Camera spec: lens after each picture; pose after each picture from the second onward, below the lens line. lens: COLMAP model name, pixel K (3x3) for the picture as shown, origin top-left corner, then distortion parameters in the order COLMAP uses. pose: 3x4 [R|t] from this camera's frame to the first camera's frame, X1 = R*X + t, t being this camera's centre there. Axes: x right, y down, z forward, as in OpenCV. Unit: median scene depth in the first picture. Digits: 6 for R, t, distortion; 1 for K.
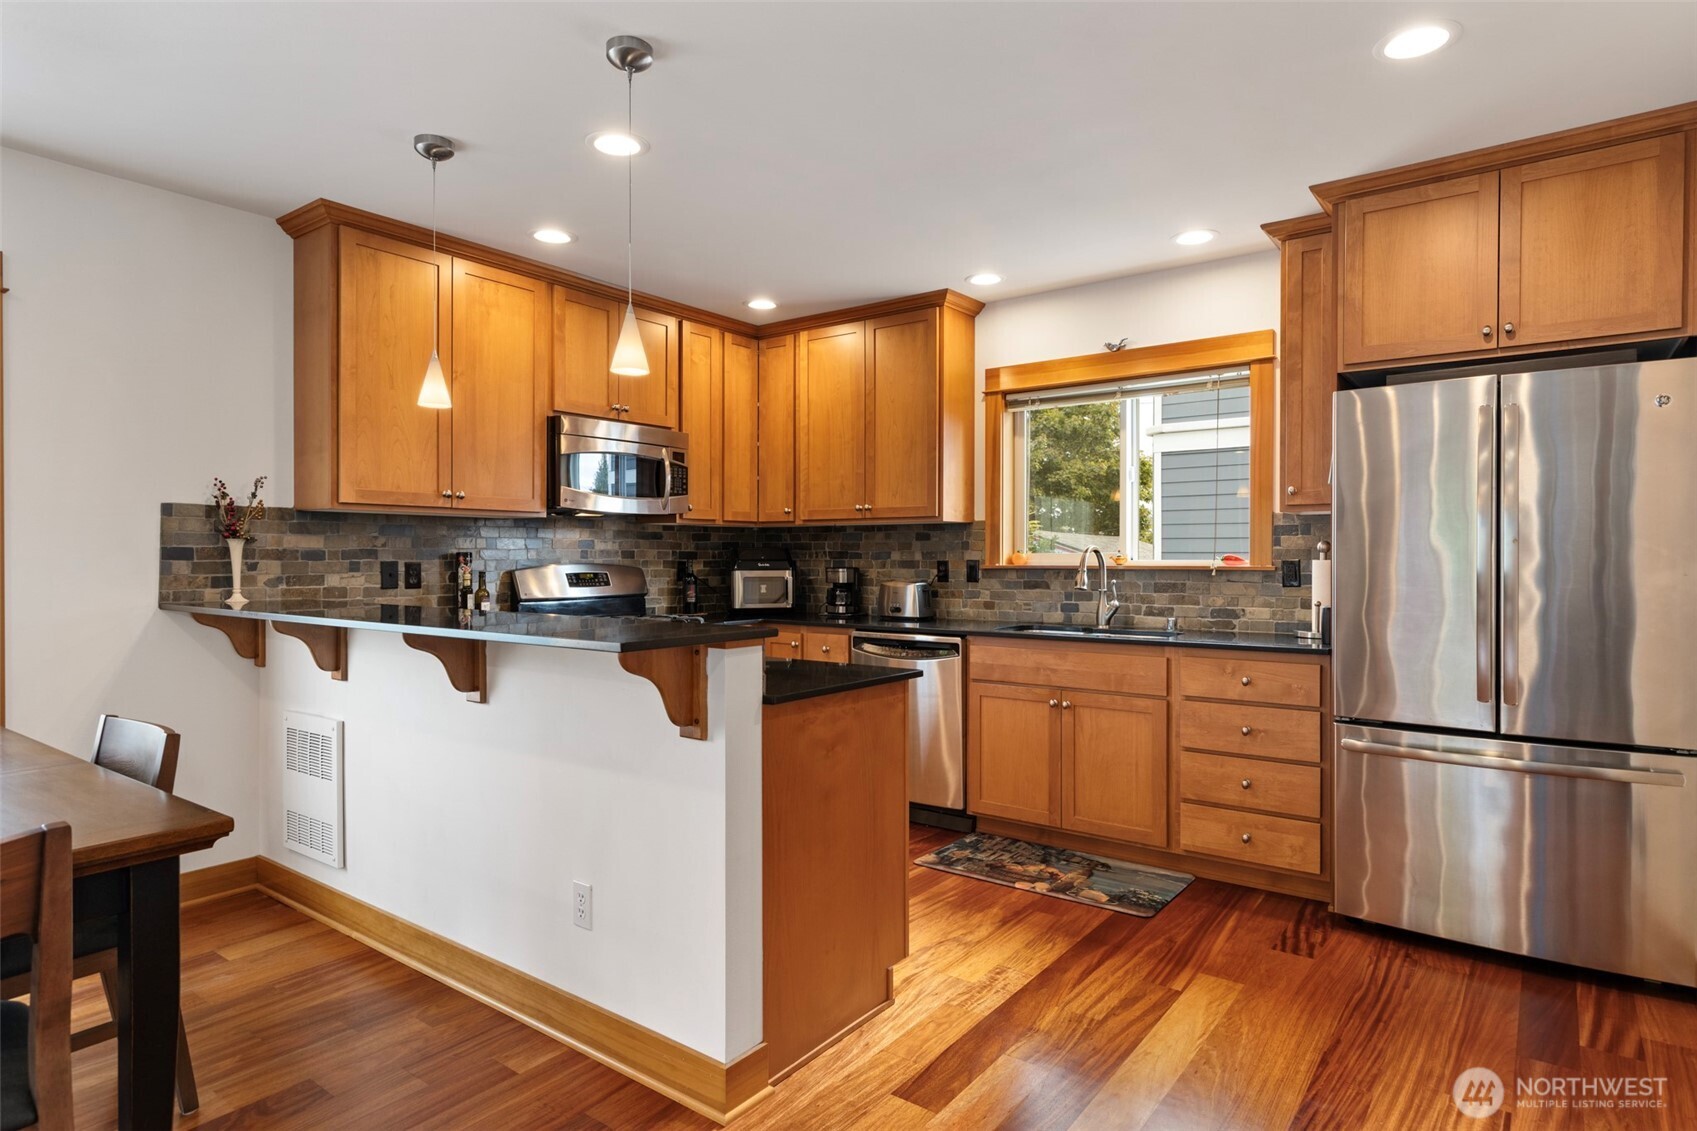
lens RADIAL K [[927.8, 0, 854.2], [0, 927.8, 566.0], [0, 0, 1]] dist [0.004601, 0.000367]
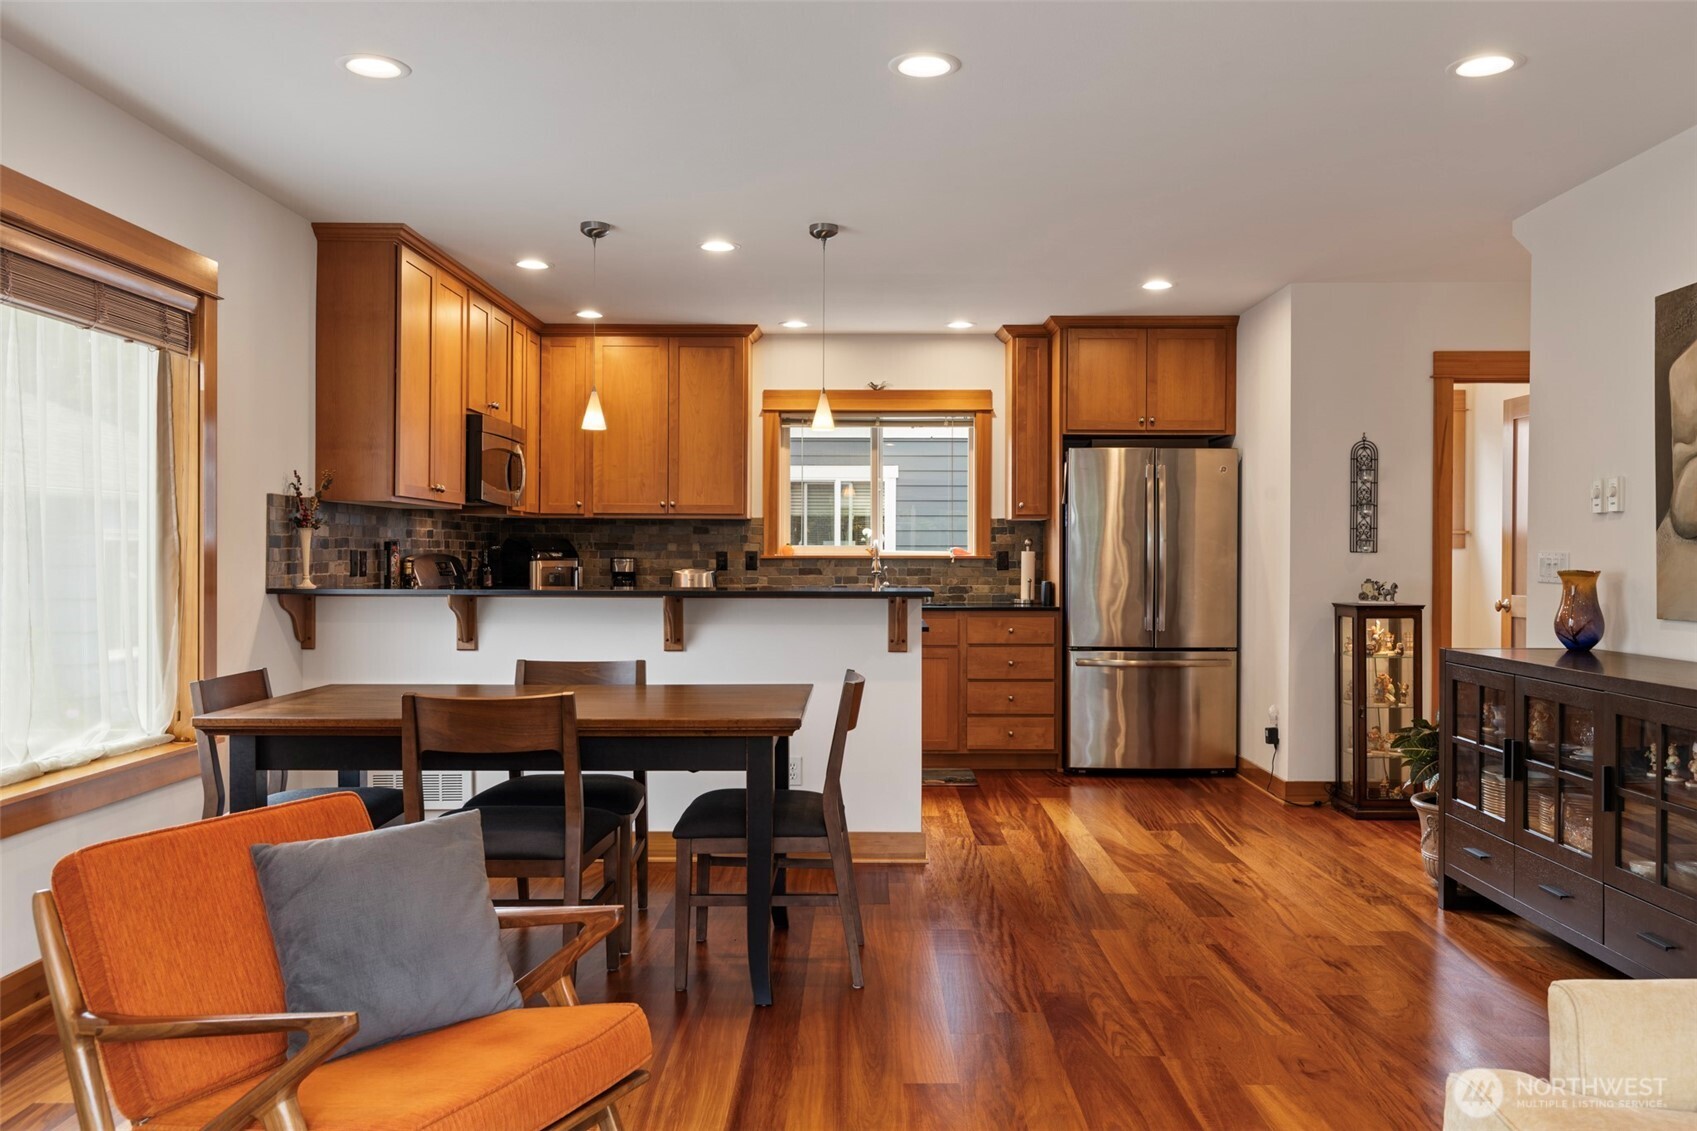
lens RADIAL K [[1333.0, 0, 856.3], [0, 1333.0, 558.8], [0, 0, 1]] dist [0.047789, -0.006294]
pose [[0.802388, -0.000167, 0.596803, -0.925801], [0.002887, 0.999989, -0.003602, 0.011558], [-0.596796, 0.004614, 0.802380, -0.514688]]
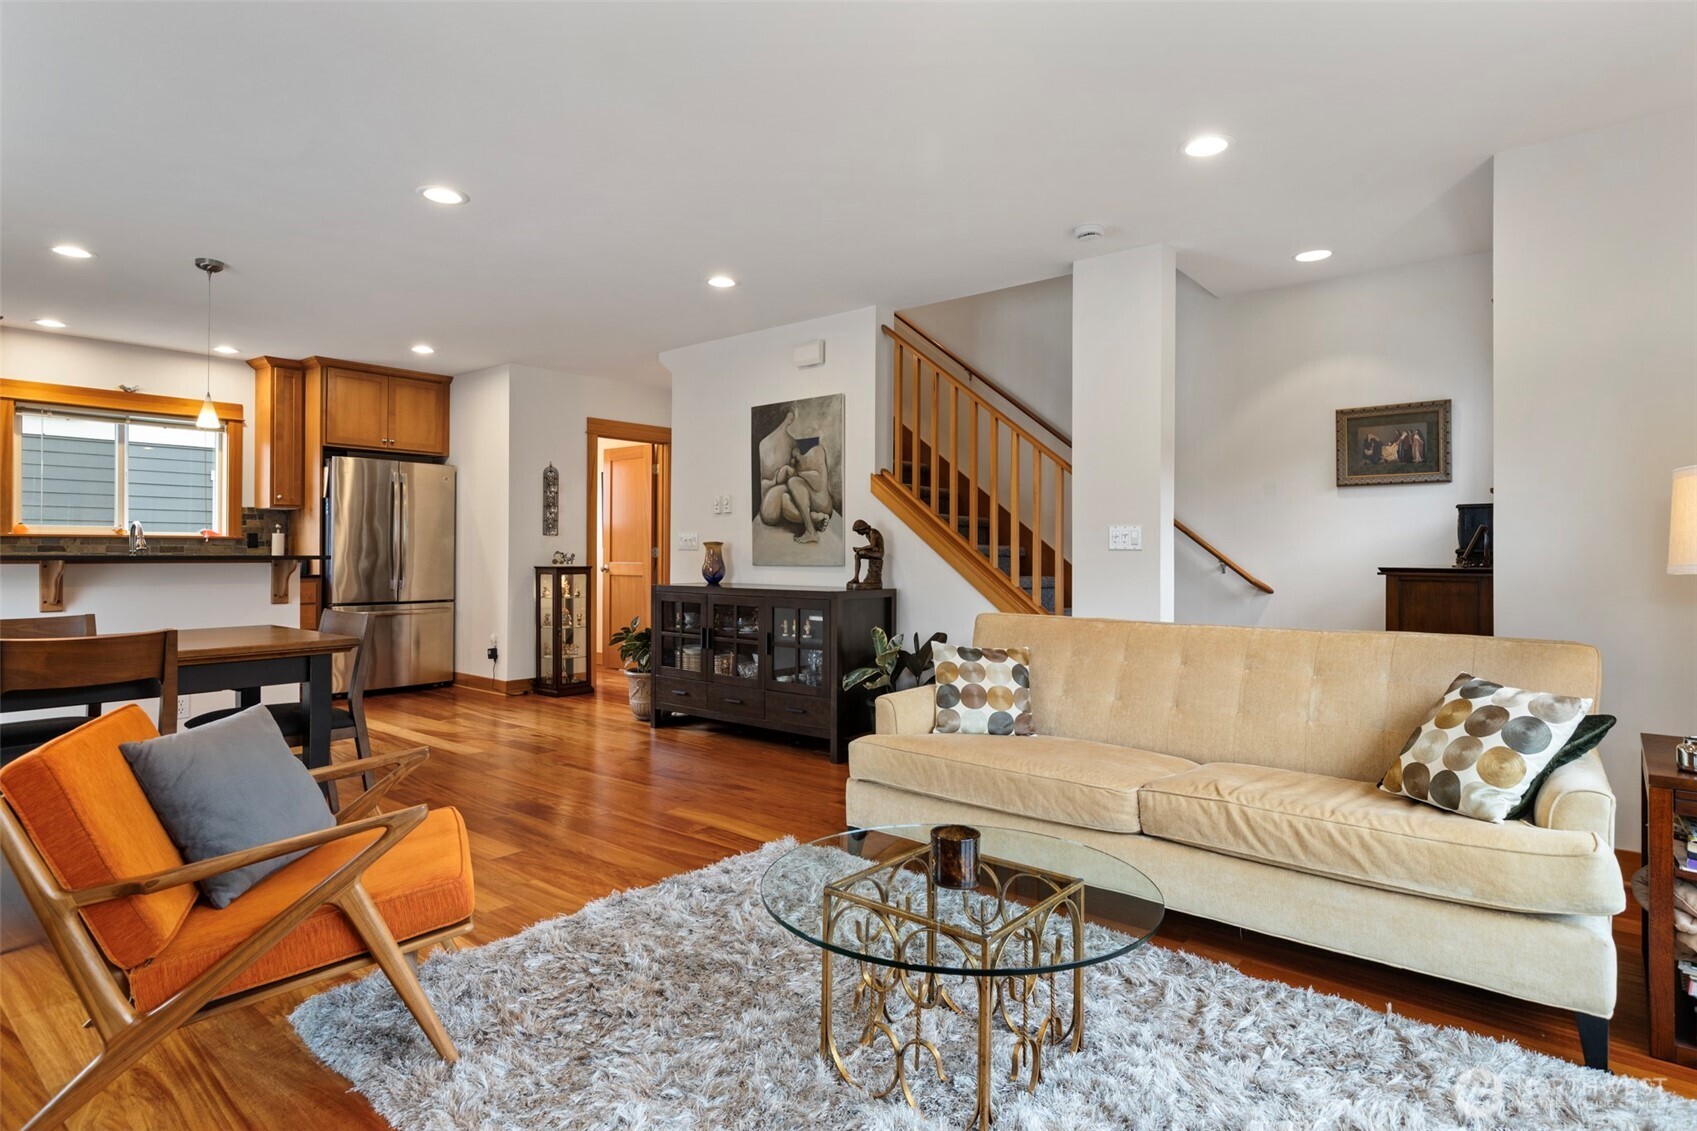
lens RADIAL K [[927.8, 0, 863.5], [0, 927.8, 545.4], [0, 0, 1]] dist [0.004601, 0.000367]
pose [[0.048304, 0.007587, 0.998804, -1.264893], [0.005663, 0.999953, -0.007870, 0.038064], [-0.998817, 0.006037, 0.048258, -0.281435]]
